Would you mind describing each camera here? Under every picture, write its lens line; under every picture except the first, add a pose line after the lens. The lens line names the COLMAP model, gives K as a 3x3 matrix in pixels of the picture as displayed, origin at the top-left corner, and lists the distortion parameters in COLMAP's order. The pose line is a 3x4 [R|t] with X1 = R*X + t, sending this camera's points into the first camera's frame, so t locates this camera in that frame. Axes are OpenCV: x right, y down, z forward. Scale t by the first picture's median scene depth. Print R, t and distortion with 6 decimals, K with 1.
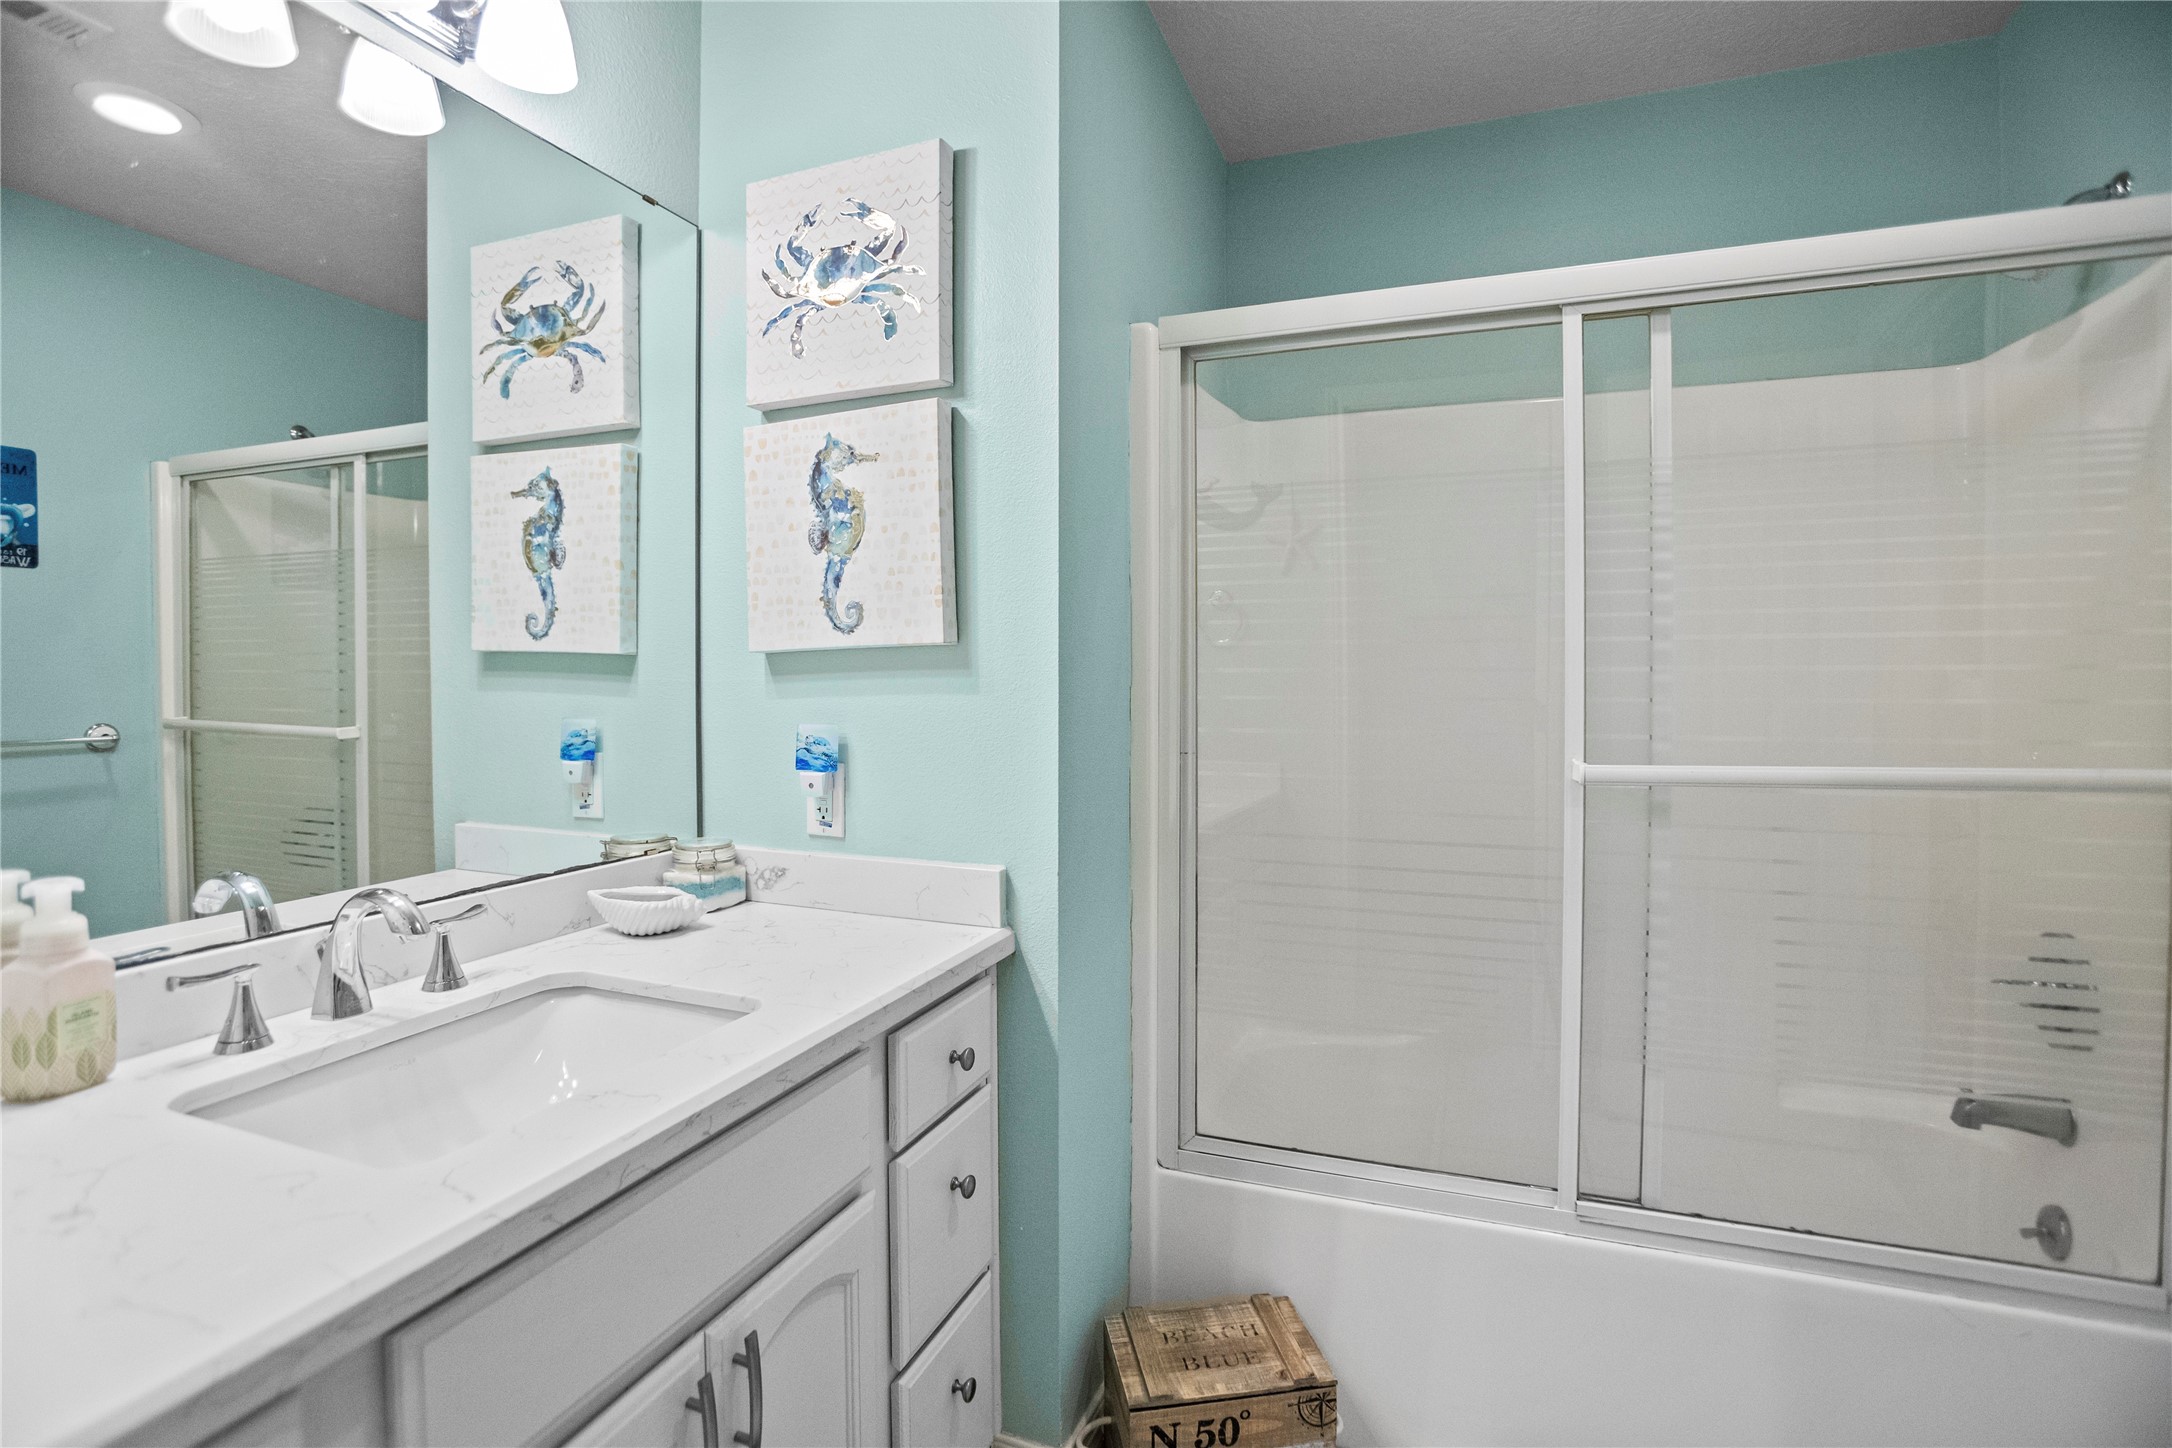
lens RADIAL K [[979.0, 0, 1069.6], [0, 979.0, 682.1], [0, 0, 1]] dist [-0.066624, 0.028030]
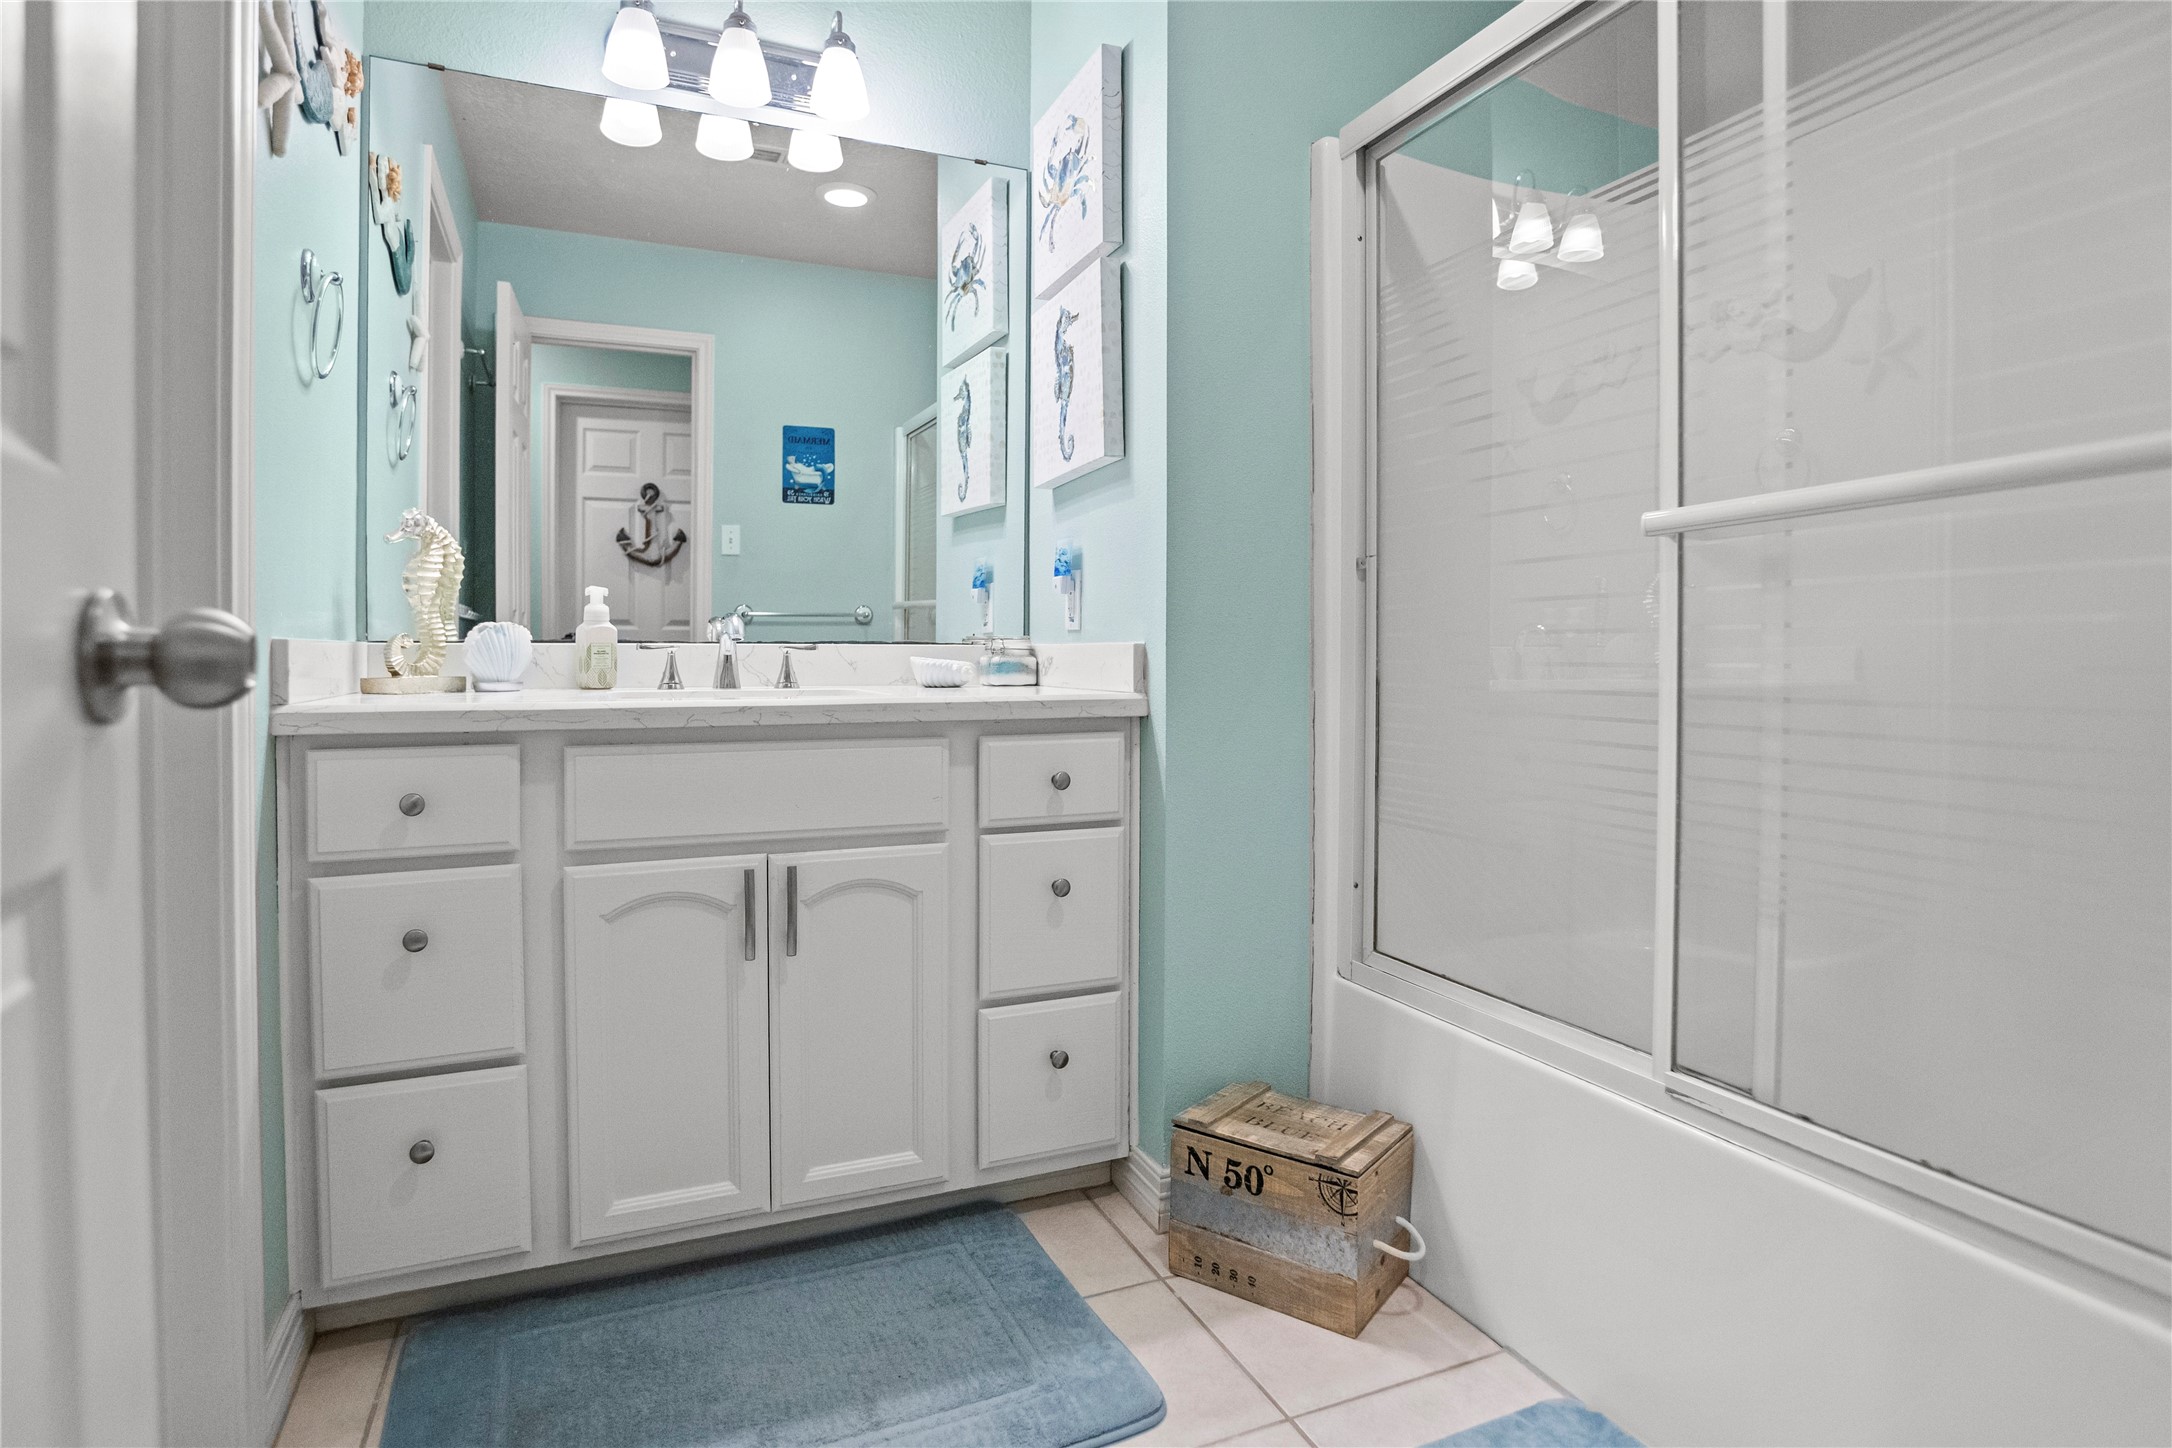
lens RADIAL K [[1057.6, 0, 1085.7], [0, 1057.6, 624.8], [0, 0, 1]] dist [-0.058203, 0.020368]
pose [[0.726148, -0.005362, -0.687517, 0.702911], [-0.005748, 0.999887, -0.013869, 0.174734], [0.687514, 0.014023, 0.726036, 0.037967]]
